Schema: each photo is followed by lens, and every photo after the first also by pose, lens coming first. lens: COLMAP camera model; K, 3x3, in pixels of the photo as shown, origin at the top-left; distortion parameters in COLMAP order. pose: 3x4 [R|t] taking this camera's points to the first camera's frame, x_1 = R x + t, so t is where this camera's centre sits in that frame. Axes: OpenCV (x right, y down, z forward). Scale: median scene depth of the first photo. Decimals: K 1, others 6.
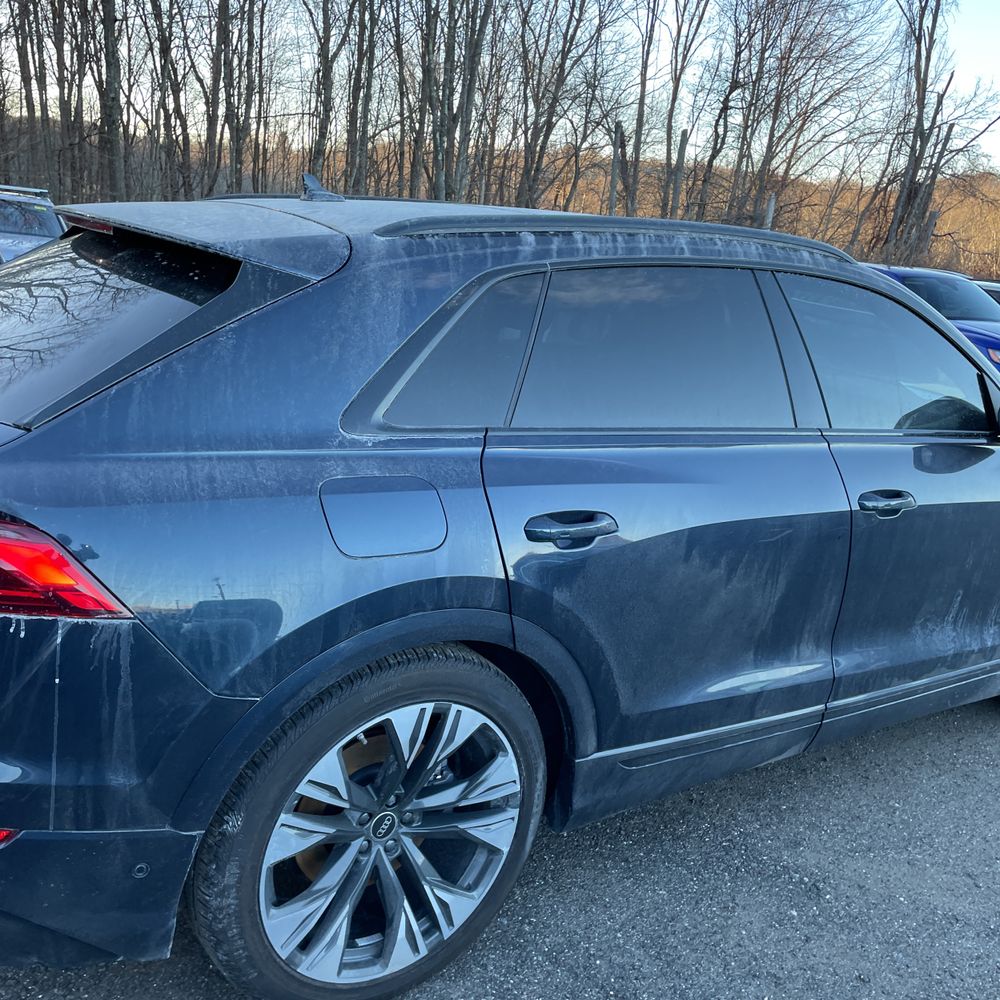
lens RADIAL K [[1006.0, 0, 491.4], [0, 1006.0, 506.7], [0, 0, 1]] dist [0.036617, 0.000000]
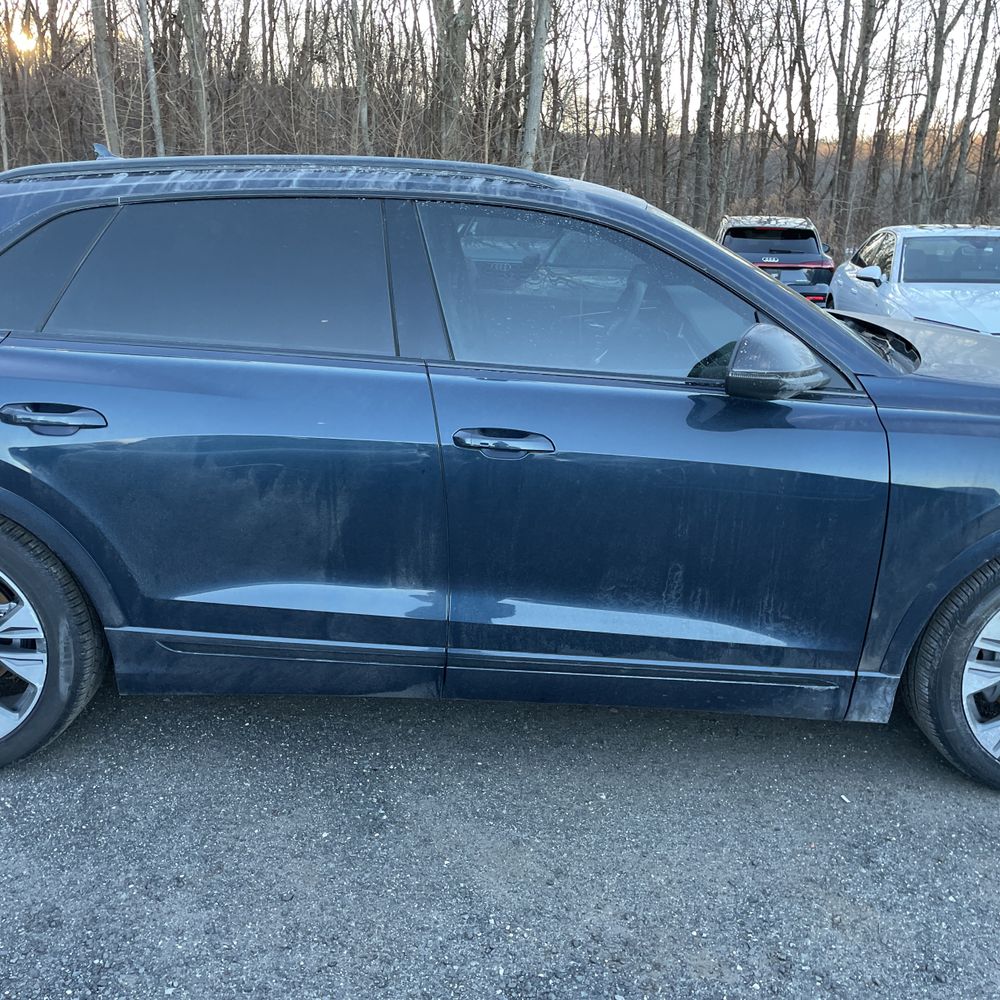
lens RADIAL K [[1006.0, 0, 495.5], [0, 1006.0, 496.2], [0, 0, 1]] dist [0.036617, 0.000000]
pose [[0.828764, 0.096784, -0.551166, 1.048480], [-0.102399, 0.994529, 0.020666, 0.031066], [0.550150, 0.039312, 0.834140, 0.264379]]
